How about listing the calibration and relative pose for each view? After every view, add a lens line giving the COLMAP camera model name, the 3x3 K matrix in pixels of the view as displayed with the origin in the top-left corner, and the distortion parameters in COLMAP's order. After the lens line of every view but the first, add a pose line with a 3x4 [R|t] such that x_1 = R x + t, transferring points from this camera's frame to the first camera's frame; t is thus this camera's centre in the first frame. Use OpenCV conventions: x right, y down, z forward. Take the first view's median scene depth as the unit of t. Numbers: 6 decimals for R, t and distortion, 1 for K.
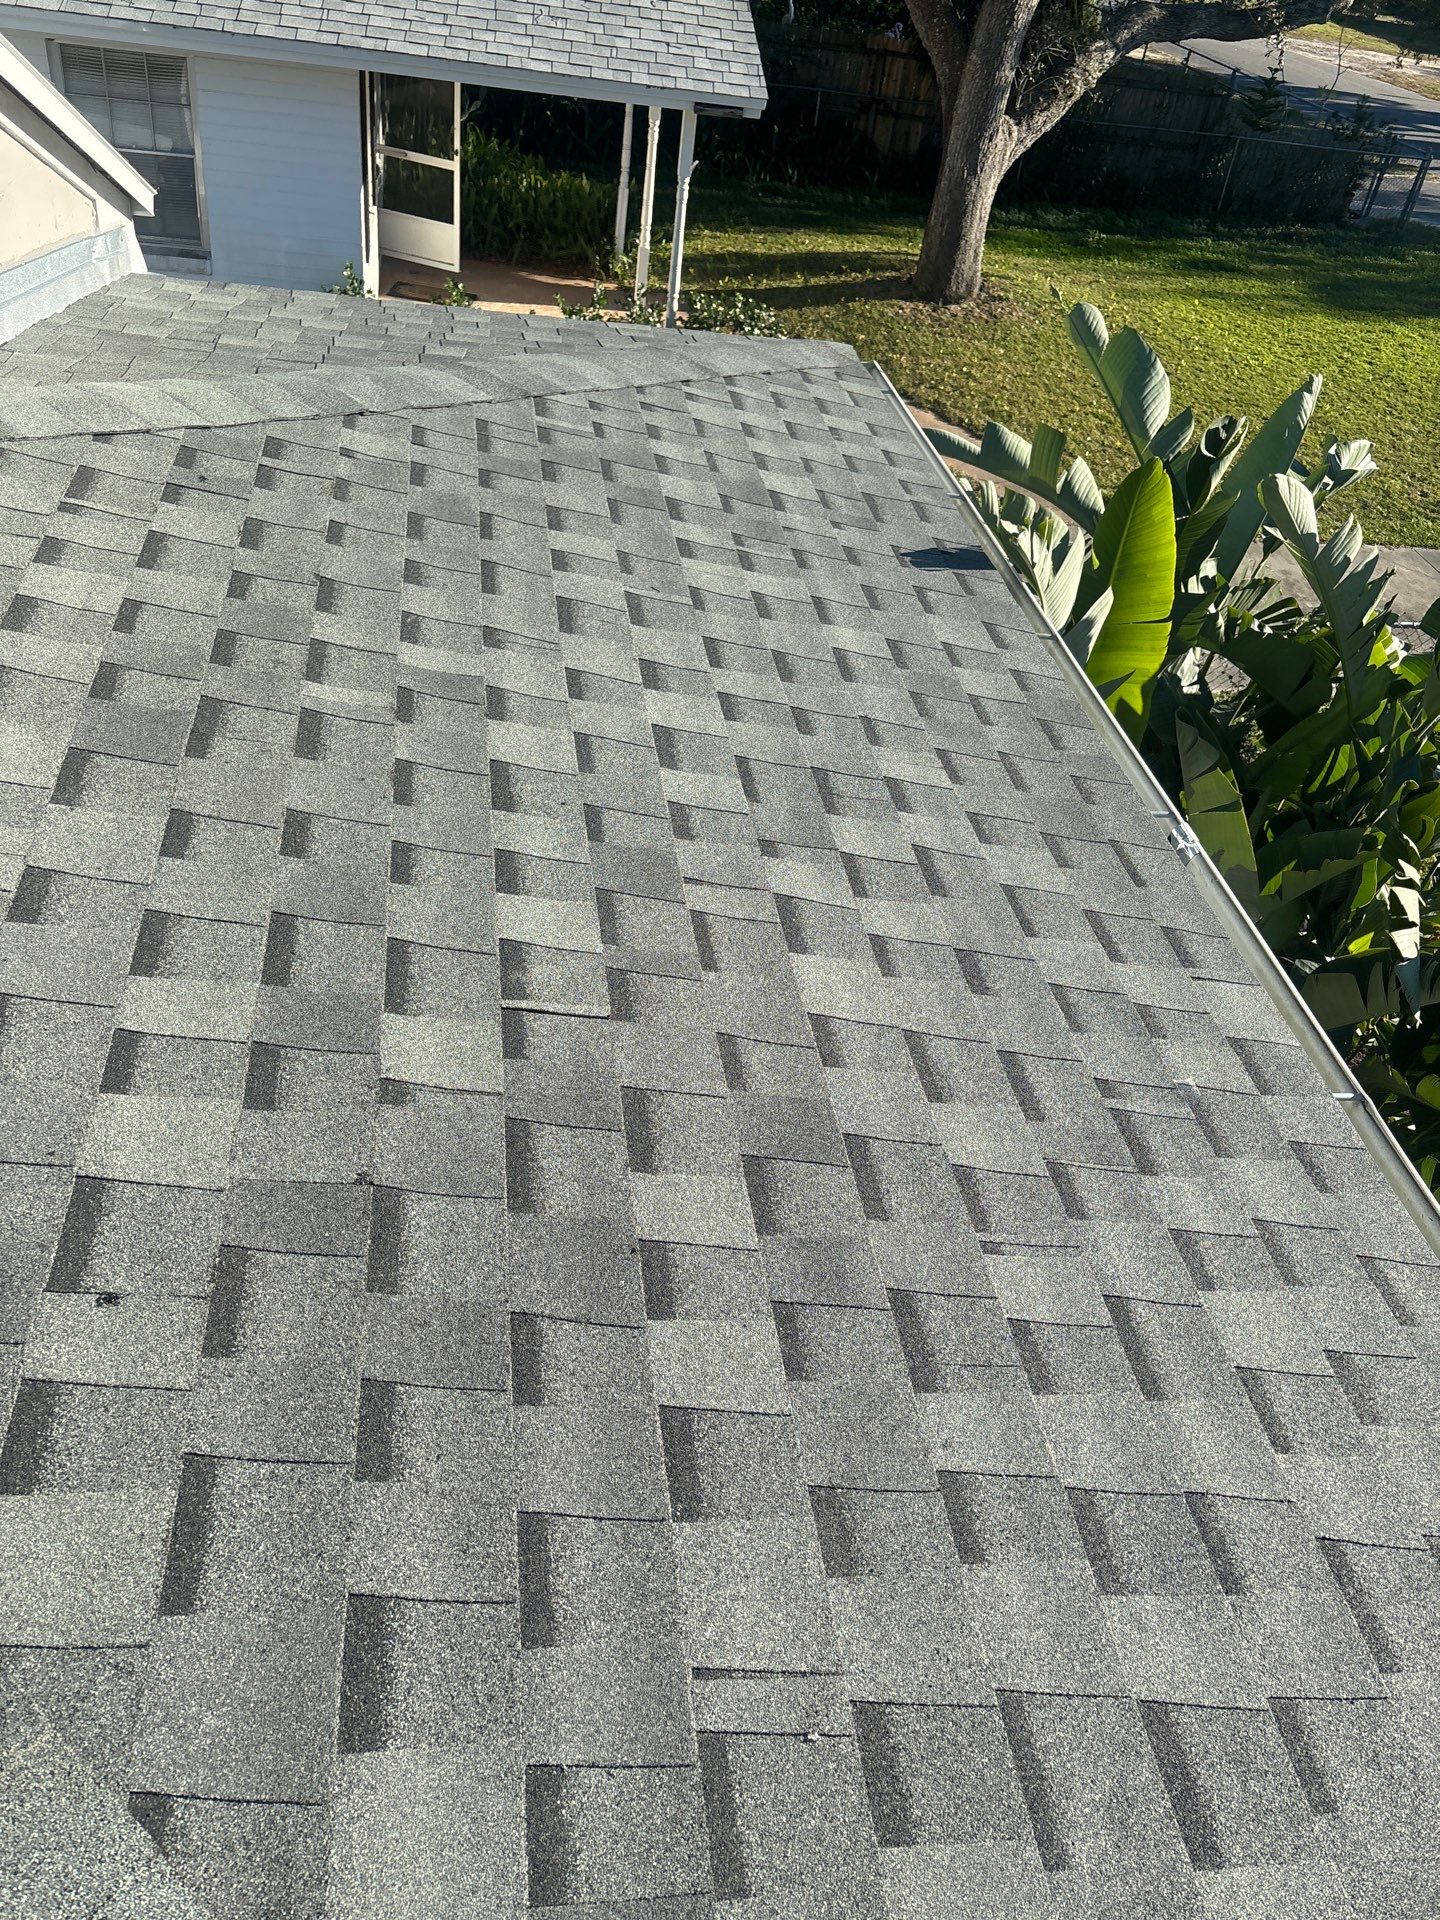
lens RADIAL K [[1469.5, 0, 721.8], [0, 1469.5, 1010.5], [0, 0, 1]] dist [0.039284, -0.034710]
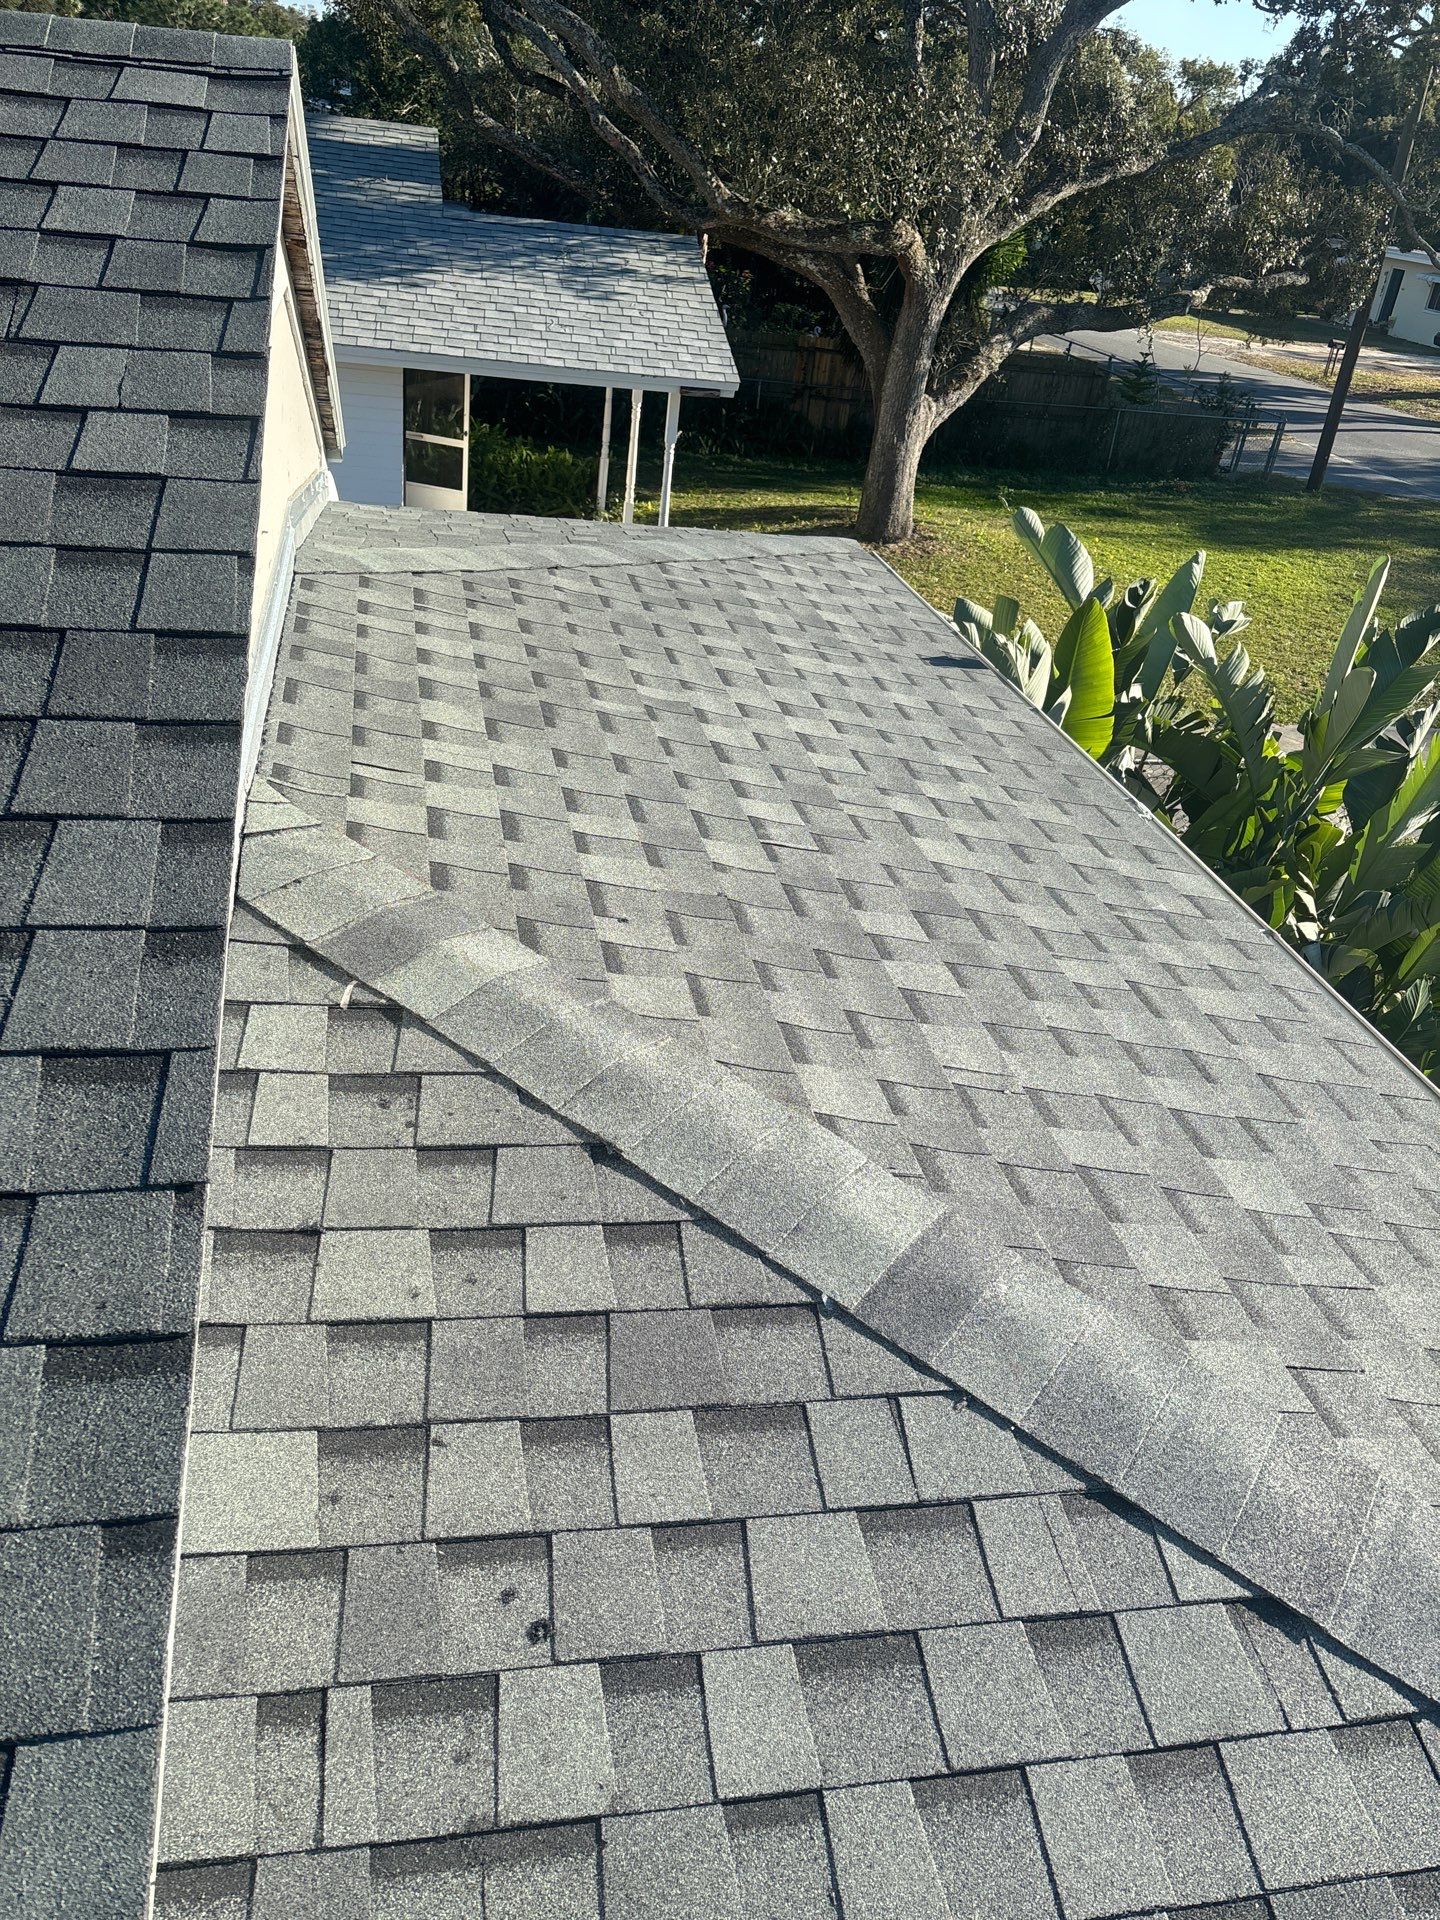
lens RADIAL K [[1469.5, 0, 721.8], [0, 1469.5, 1010.5], [0, 0, 1]] dist [0.039284, -0.034710]
pose [[0.998538, -0.038689, 0.037741, -0.049251], [0.044097, 0.986930, -0.154996, 0.083956], [-0.031251, 0.156434, 0.987194, -0.120639]]
